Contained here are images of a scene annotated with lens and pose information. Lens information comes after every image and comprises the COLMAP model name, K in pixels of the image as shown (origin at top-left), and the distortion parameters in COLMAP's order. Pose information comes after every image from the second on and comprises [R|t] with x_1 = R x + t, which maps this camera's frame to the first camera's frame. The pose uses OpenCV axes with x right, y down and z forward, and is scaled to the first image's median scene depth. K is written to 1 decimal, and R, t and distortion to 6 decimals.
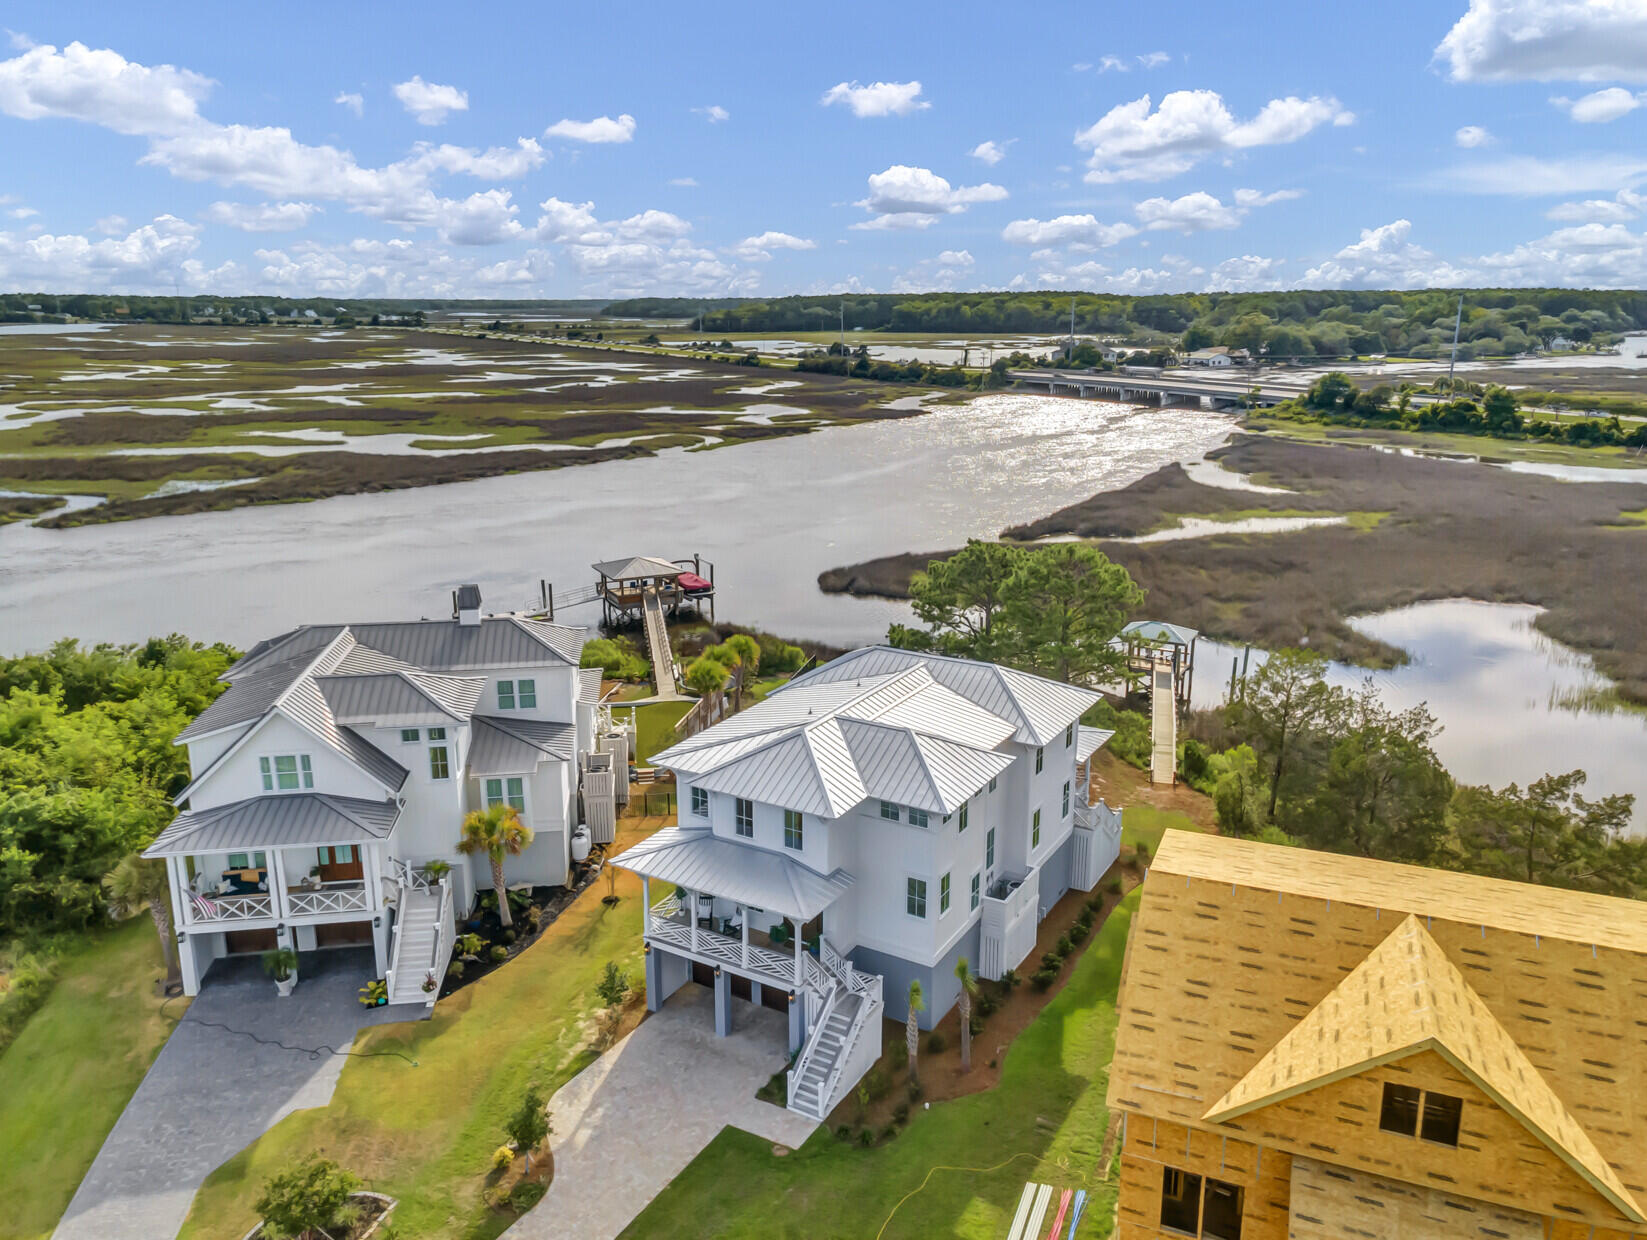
lens RADIAL K [[1213.2, 0, 823.5], [0, 1213.2, 613.7], [0, 0, 1]] dist [0.021505, 0.043984]
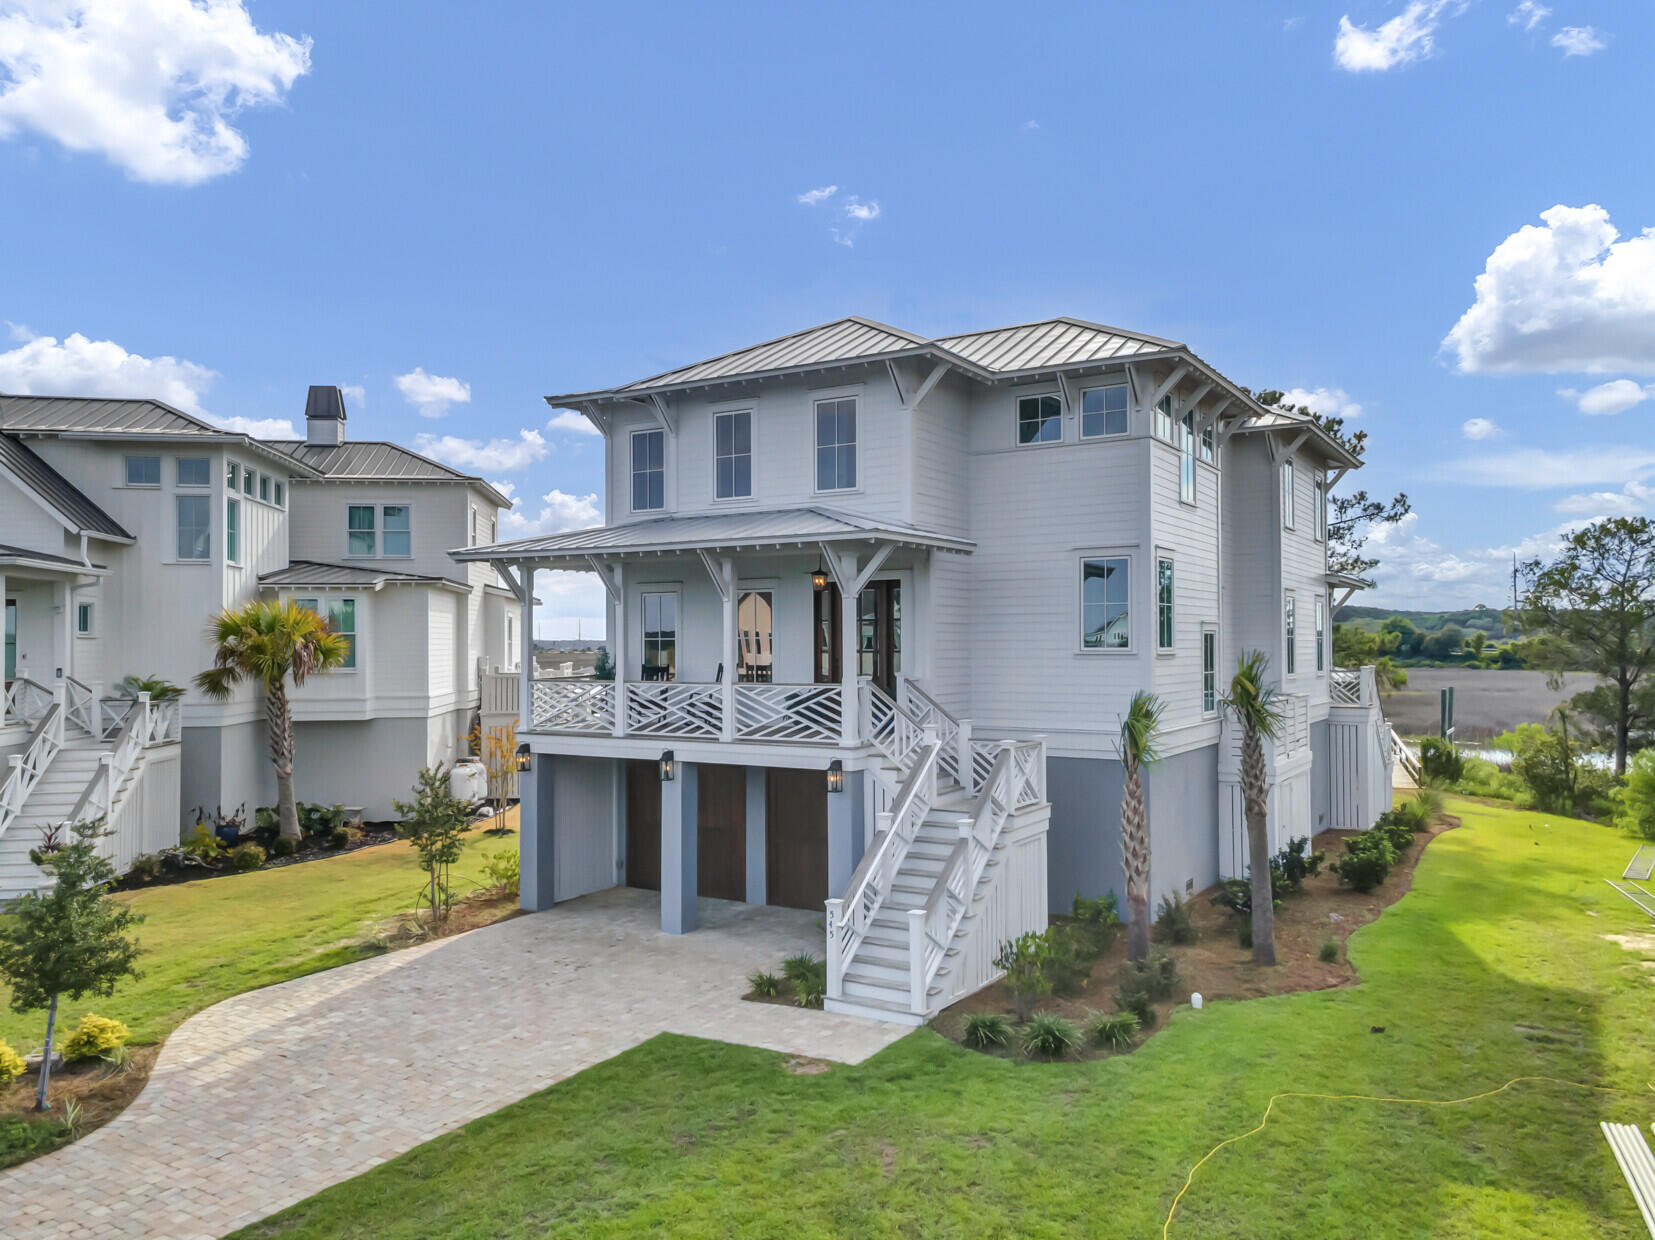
lens RADIAL K [[1208.6, 0, 825.3], [0, 1208.6, 626.2], [0, 0, 1]] dist [0.029106, 0.028915]
pose [[0.999819, -0.002673, -0.018862, -0.017944], [-0.002406, 0.964463, -0.264206, 0.317198], [0.018897, 0.264204, 0.964282, 0.490425]]
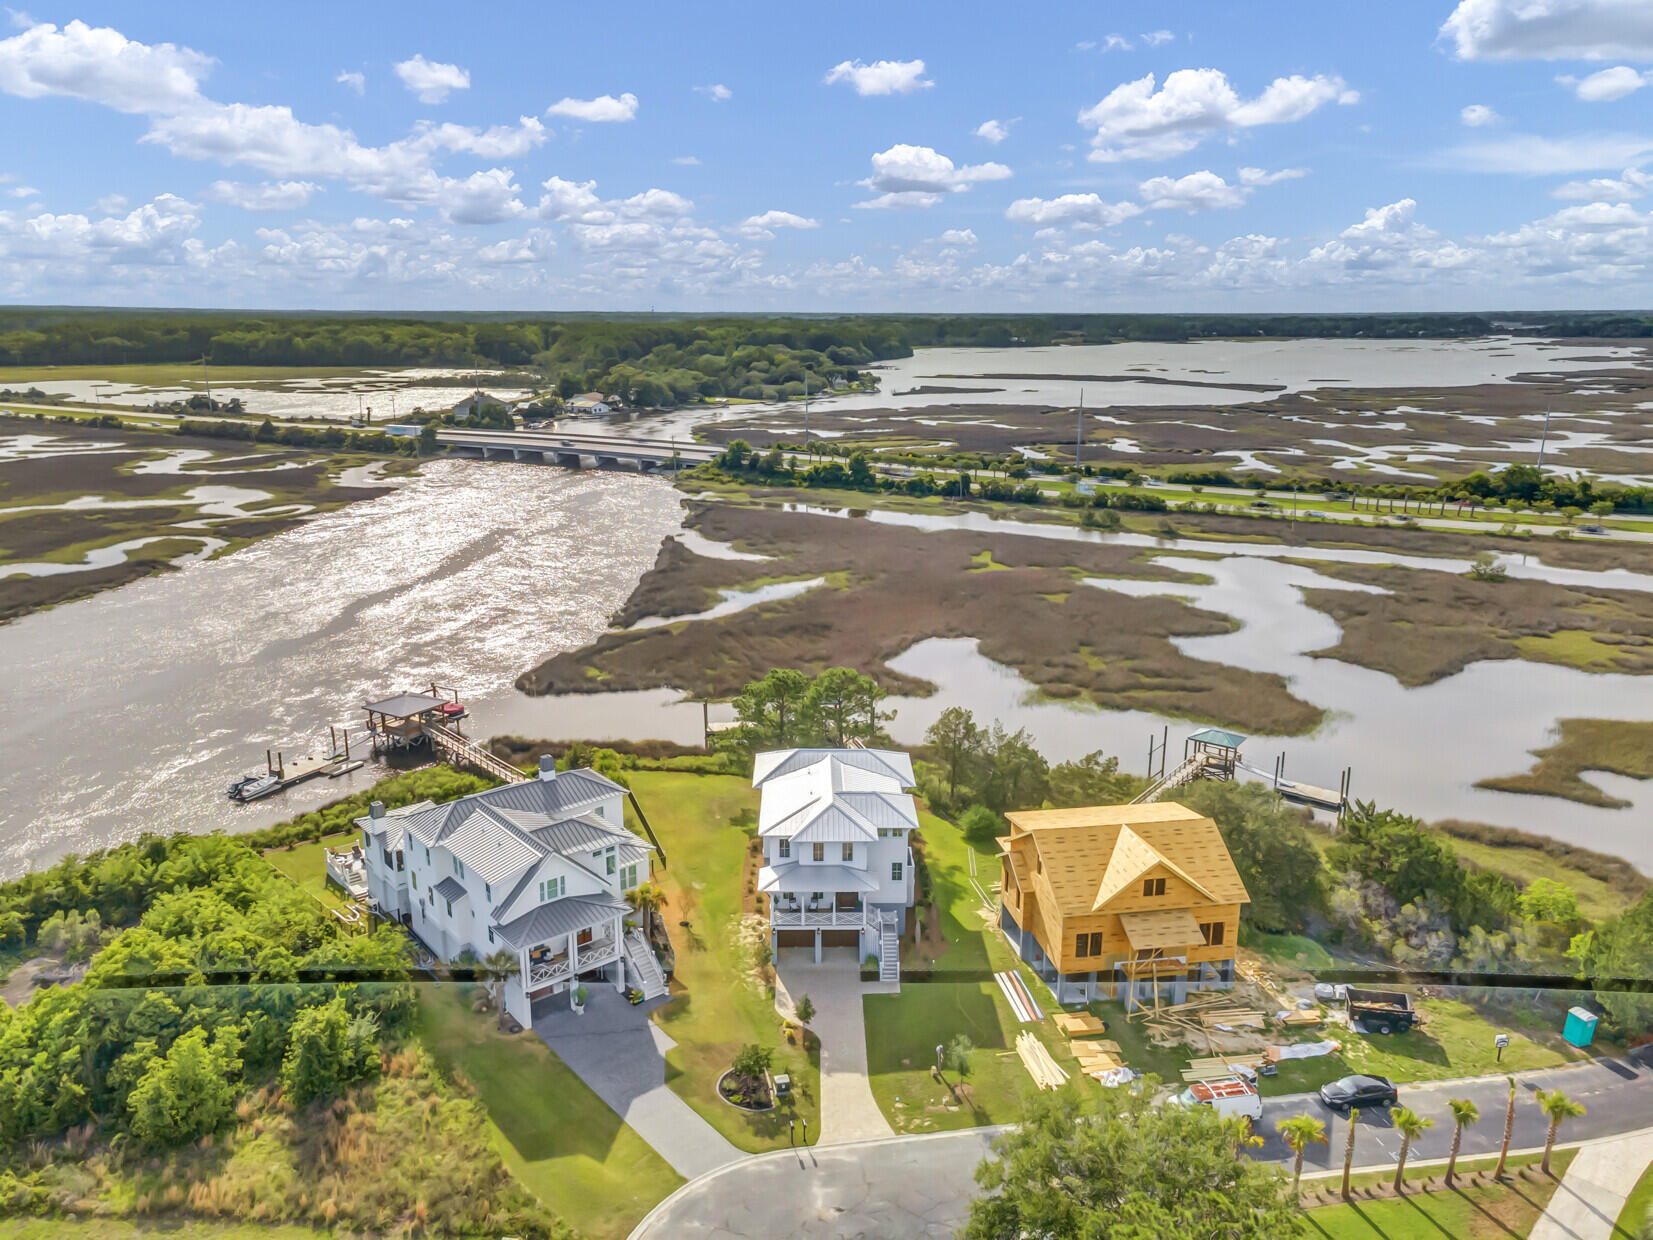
lens RADIAL K [[1207.1, 0, 826.5], [0, 1207.1, 630.5], [0, 0, 1]] dist [0.029106, 0.028915]
pose [[0.852517, -0.129193, 0.506482, -0.888954], [0.125691, 0.991211, 0.041271, -0.239781], [-0.507363, 0.028476, 0.861262, -0.634927]]
